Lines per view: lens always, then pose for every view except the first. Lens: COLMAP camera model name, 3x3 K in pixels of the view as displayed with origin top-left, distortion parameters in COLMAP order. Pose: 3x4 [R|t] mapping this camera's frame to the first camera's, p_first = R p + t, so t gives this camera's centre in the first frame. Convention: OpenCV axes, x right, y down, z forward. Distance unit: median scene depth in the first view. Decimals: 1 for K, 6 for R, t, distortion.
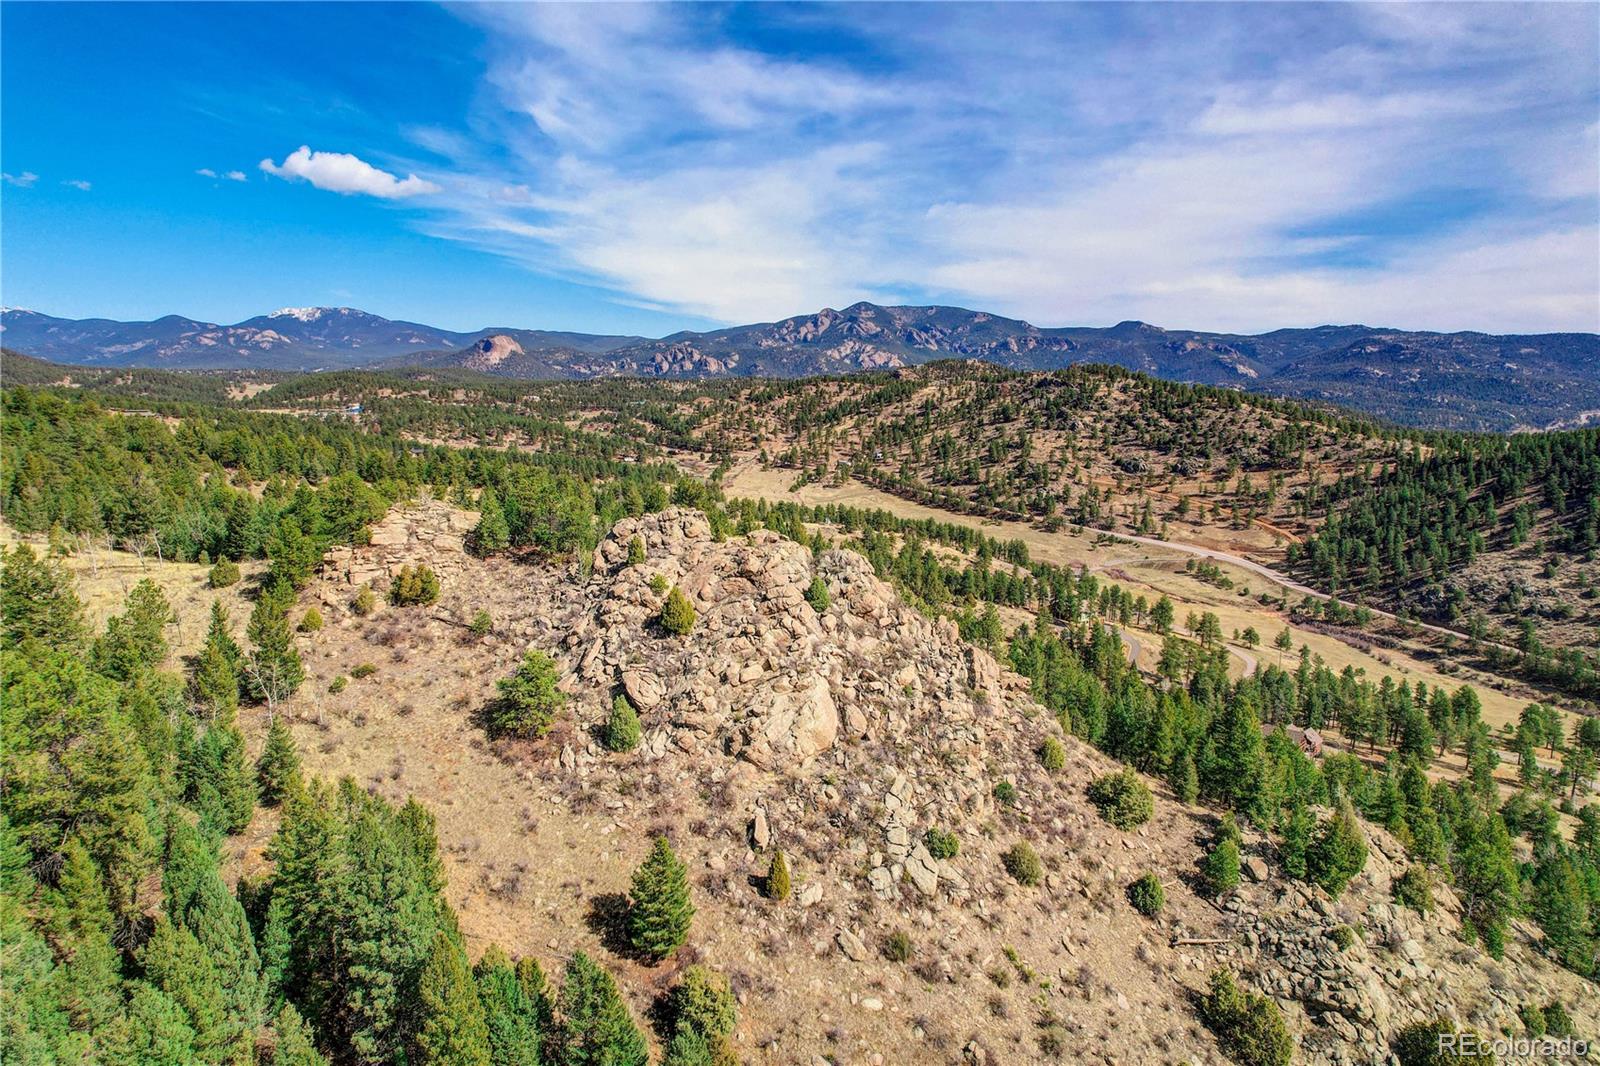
lens RADIAL K [[1016.7, 0, 804.2], [0, 1016.7, 559.8], [0, 0, 1]] dist [-0.068801, 0.063340]
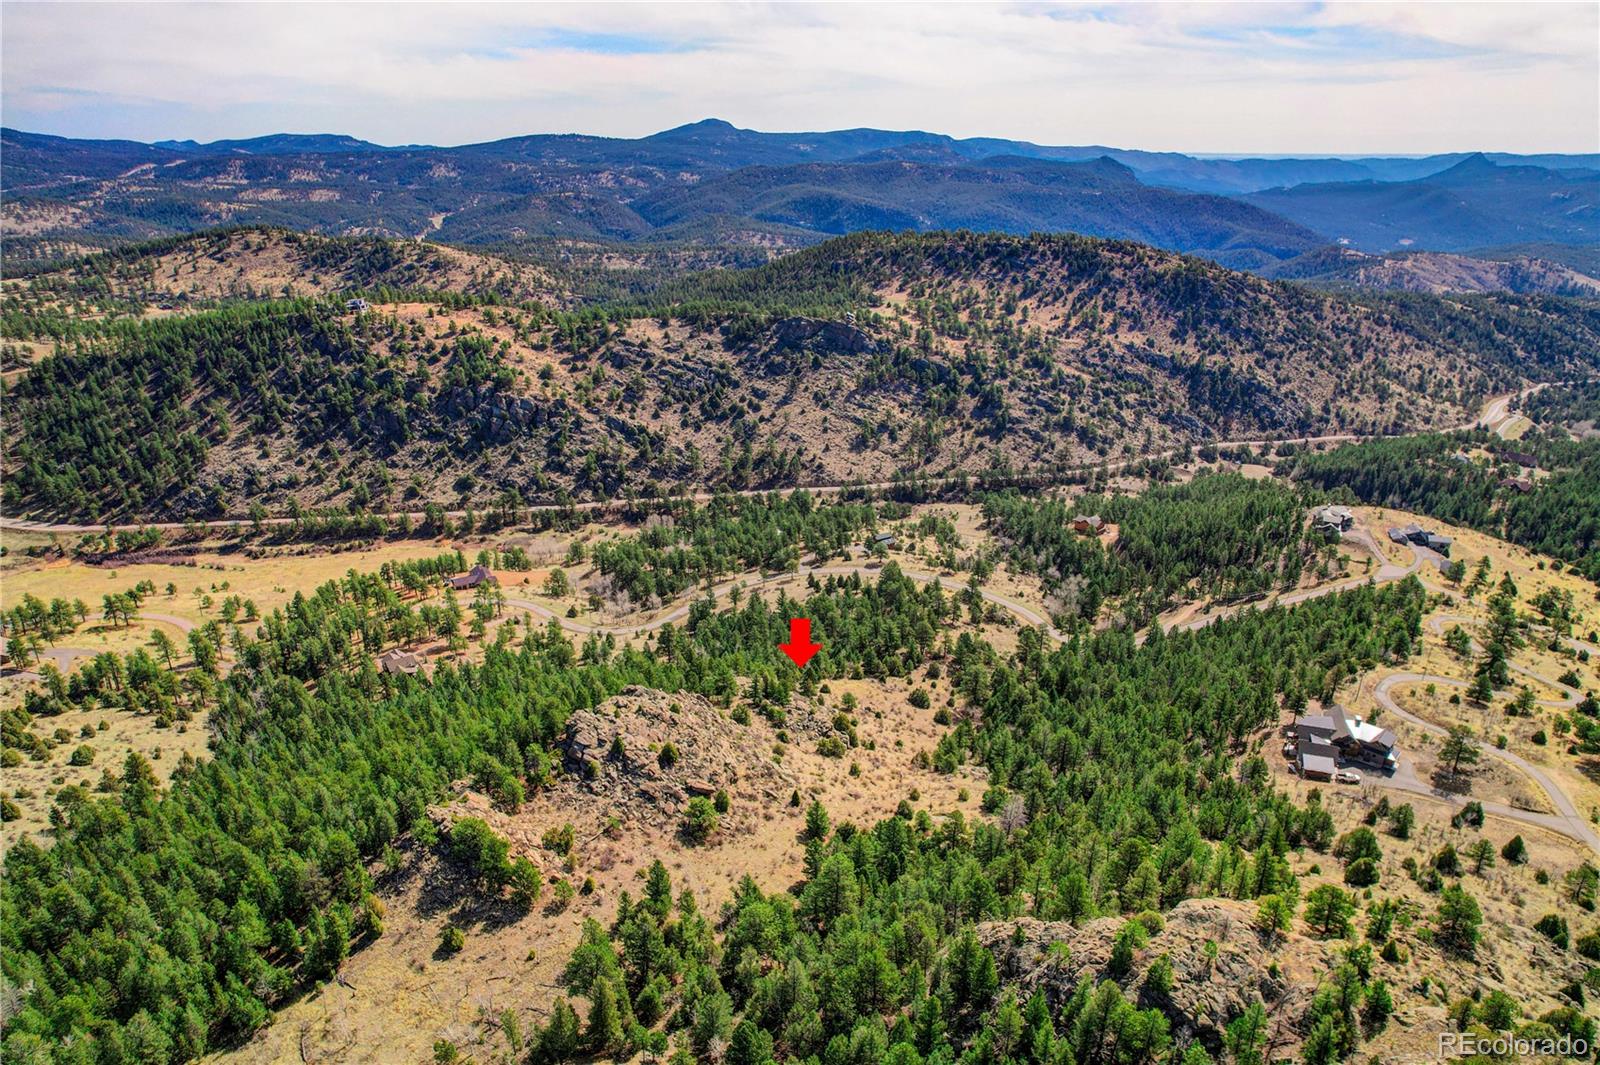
lens RADIAL K [[1016.7, 0, 803.5], [0, 1016.7, 533.6], [0, 0, 1]] dist [-0.068801, 0.063340]
pose [[0.174081, -0.364497, 0.914789, -0.257351], [0.177605, 0.925360, 0.334911, -0.144690], [-0.968583, 0.104169, 0.225824, 0.031386]]
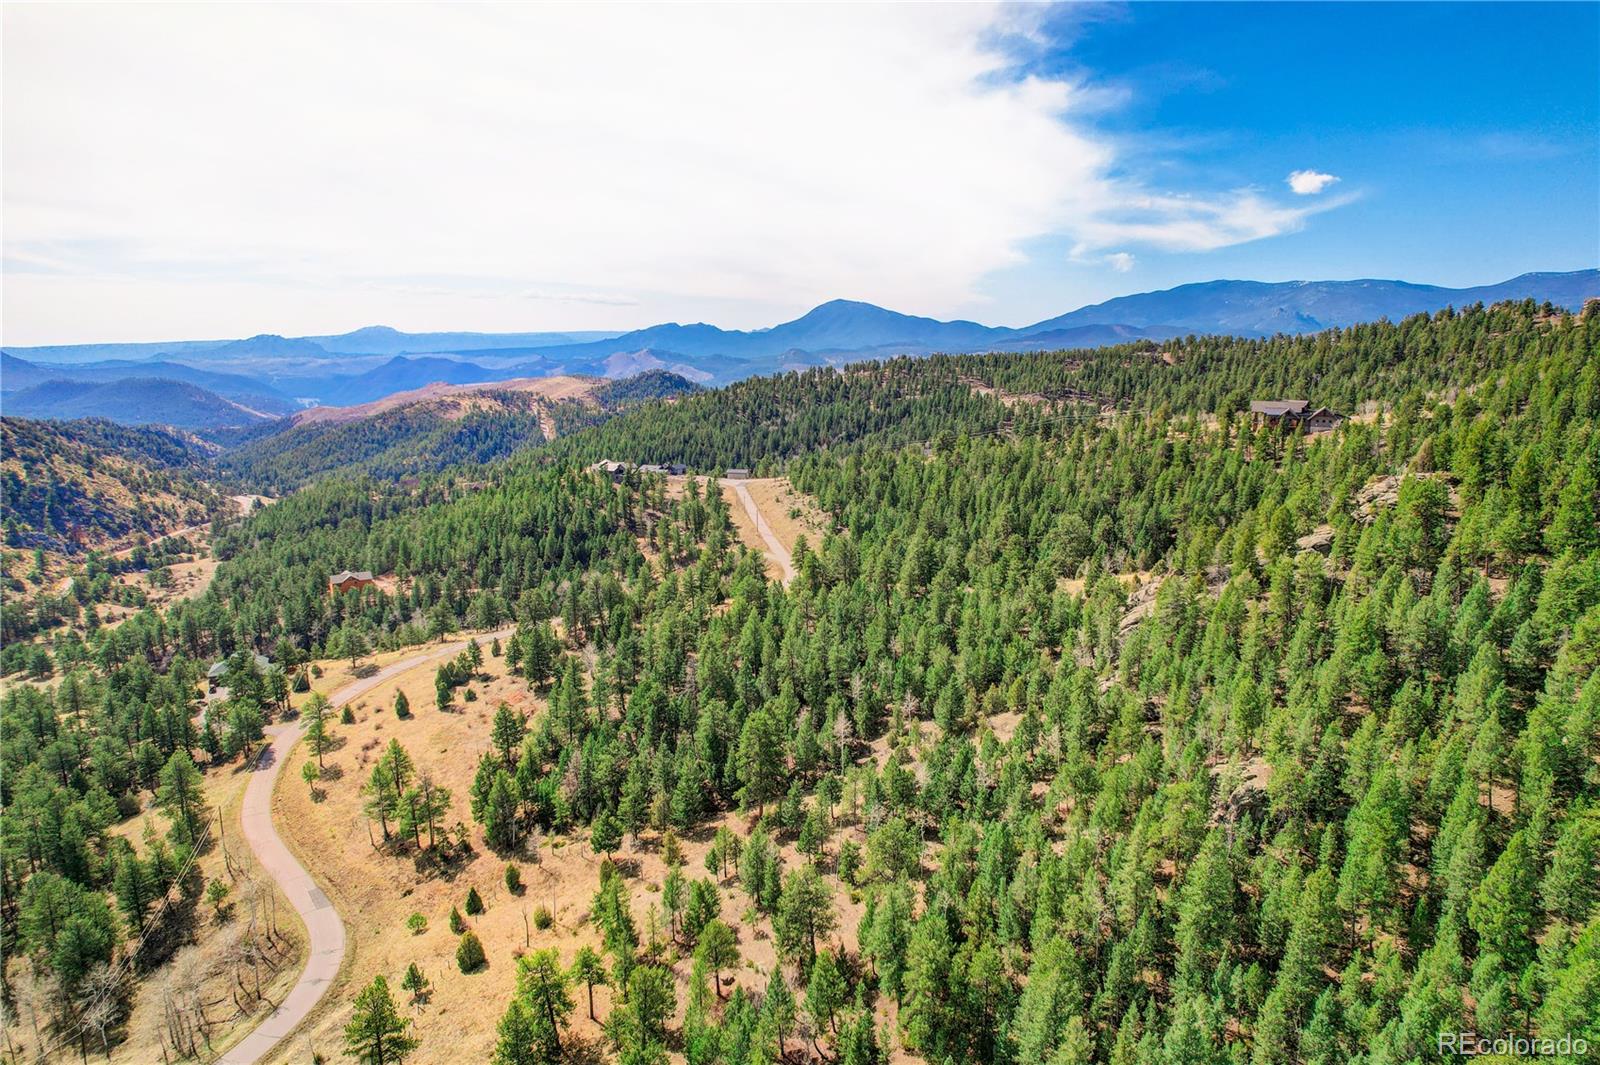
lens RADIAL K [[1016.7, 0, 796.6], [0, 1016.7, 530.2], [0, 0, 1]] dist [-0.068801, 0.063340]
pose [[-0.945478, -0.059465, 0.320211, 0.149140], [0.062420, 0.931878, 0.357360, -0.040874], [-0.319648, 0.357864, -0.877359, 0.410573]]
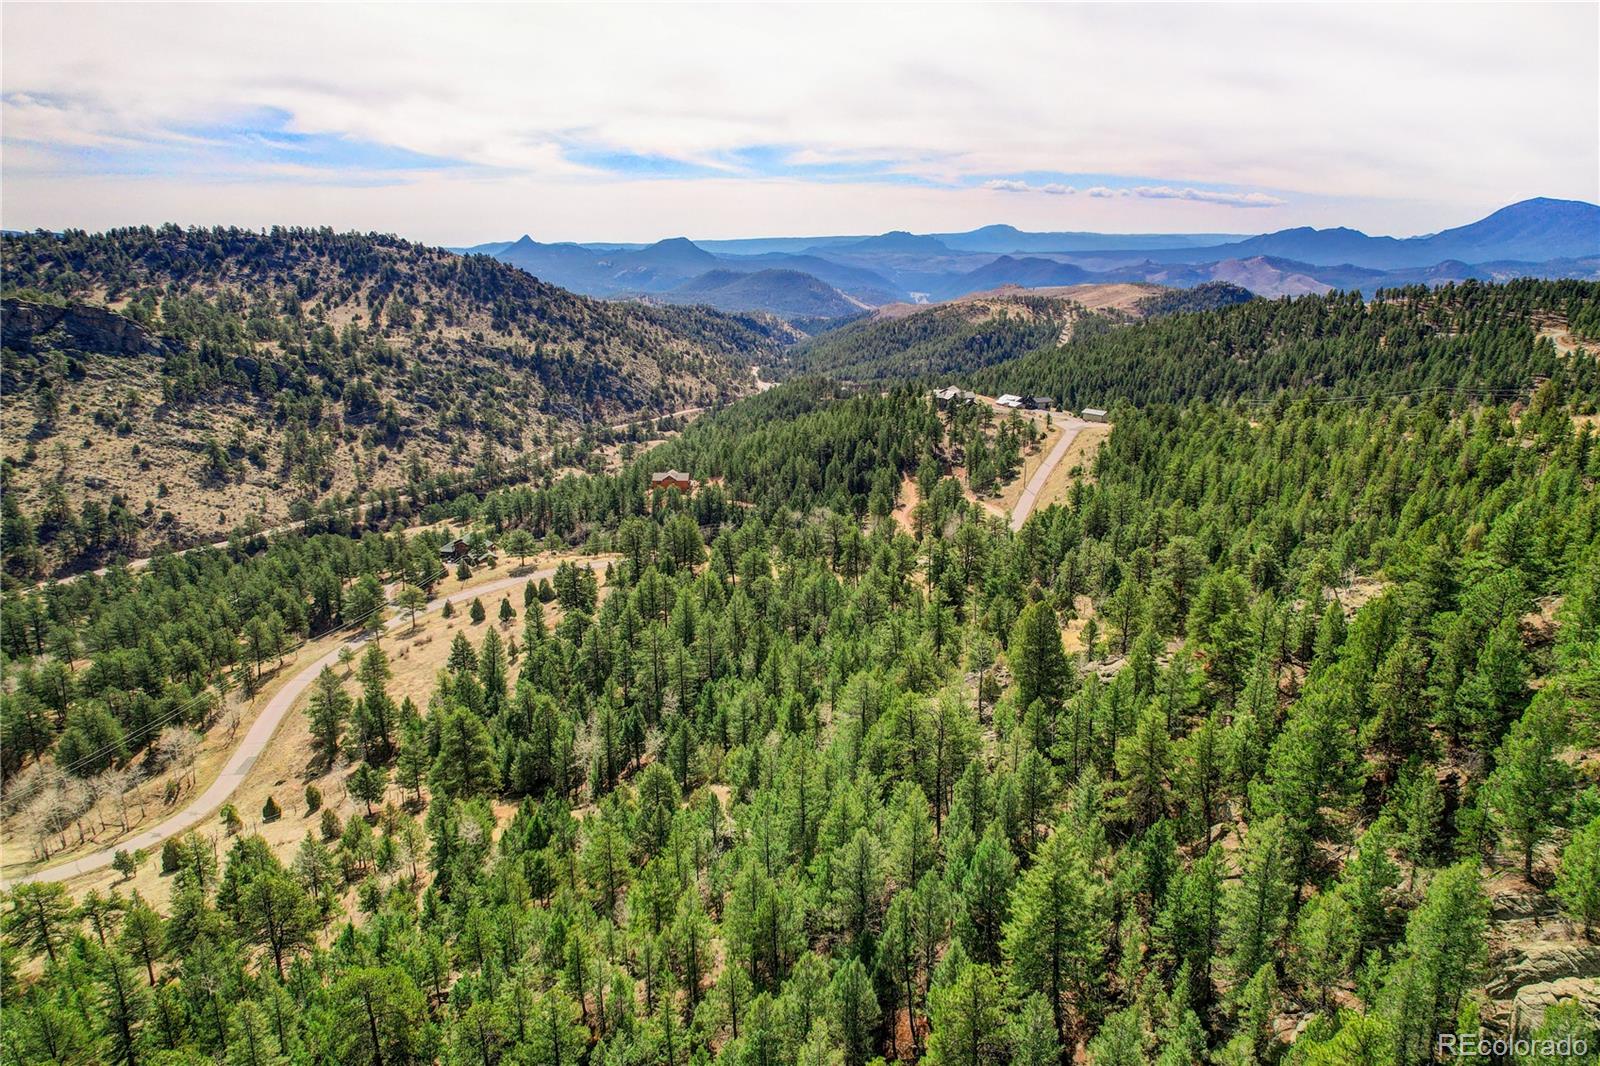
lens RADIAL K [[1016.7, 0, 799.5], [0, 1016.7, 530.6], [0, 0, 1]] dist [-0.068801, 0.063340]
pose [[-0.613859, -0.225326, 0.756575, 0.039127], [0.140284, 0.912007, 0.385438, -0.025663], [-0.776851, 0.342740, -0.528234, 0.274806]]
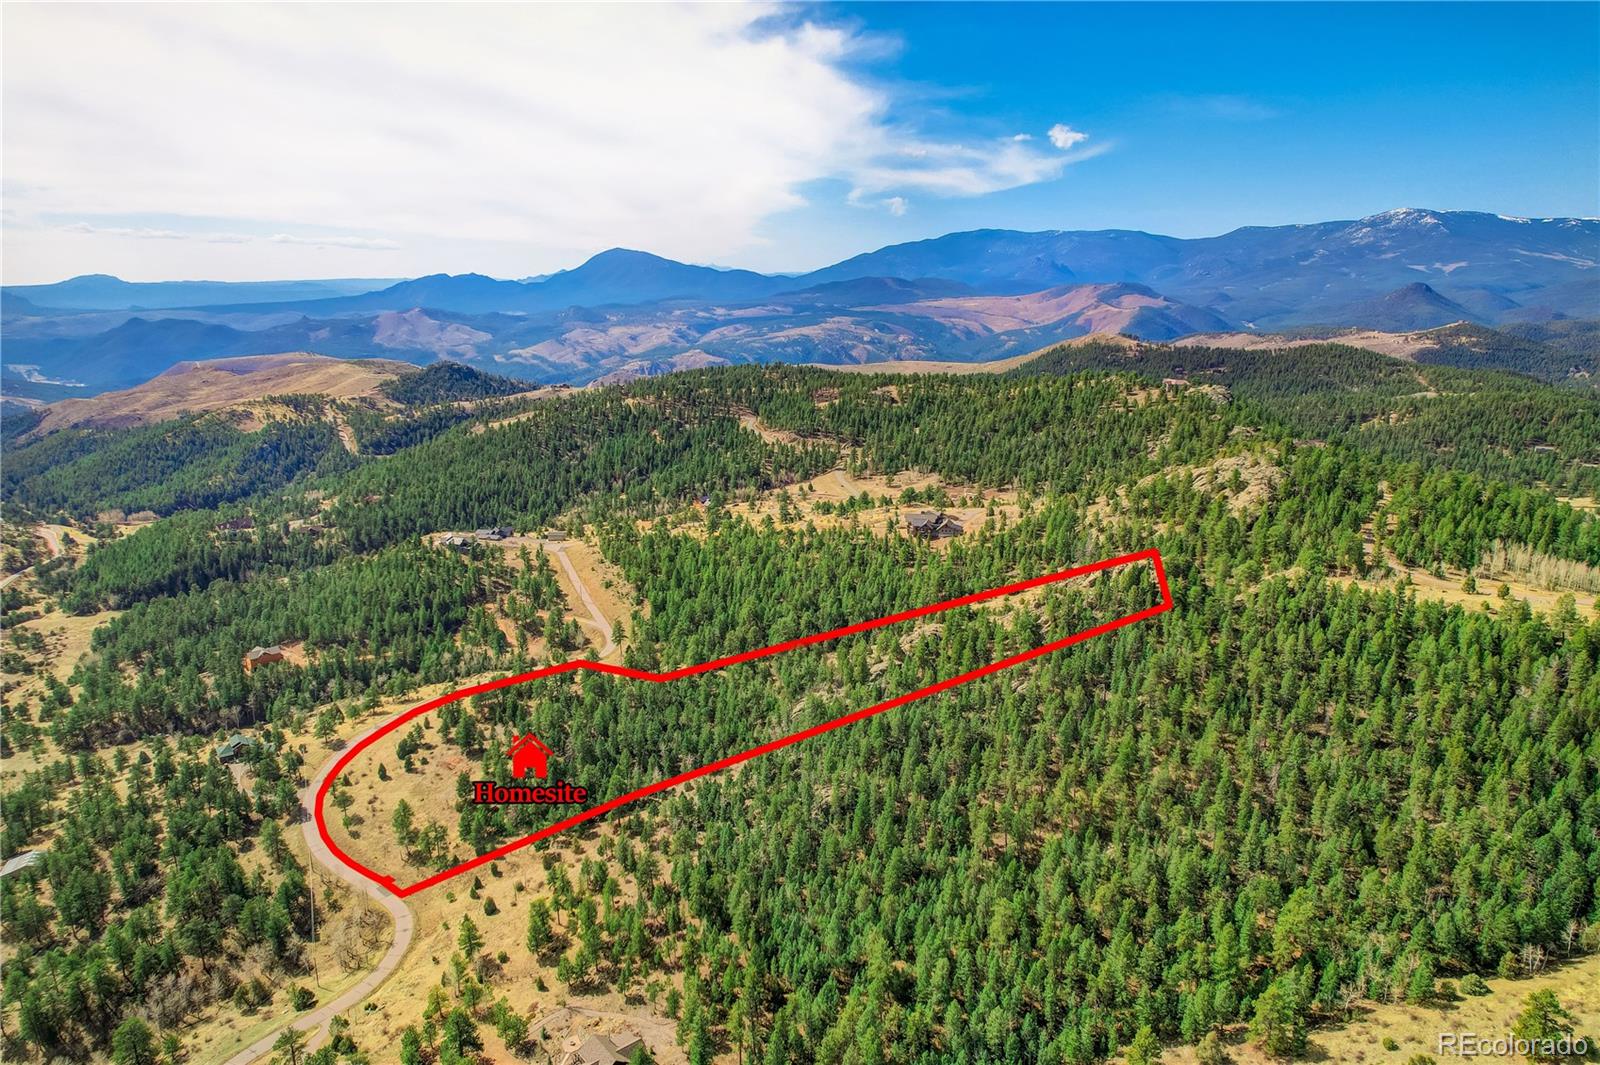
lens RADIAL K [[1016.7, 0, 796.6], [0, 1016.7, 531.7], [0, 0, 1]] dist [-0.068801, 0.063340]
pose [[-0.992652, -0.025212, 0.118349, 0.095239], [0.026597, 0.908672, 0.416662, -0.208646], [-0.118045, 0.416748, -0.901325, 0.583708]]
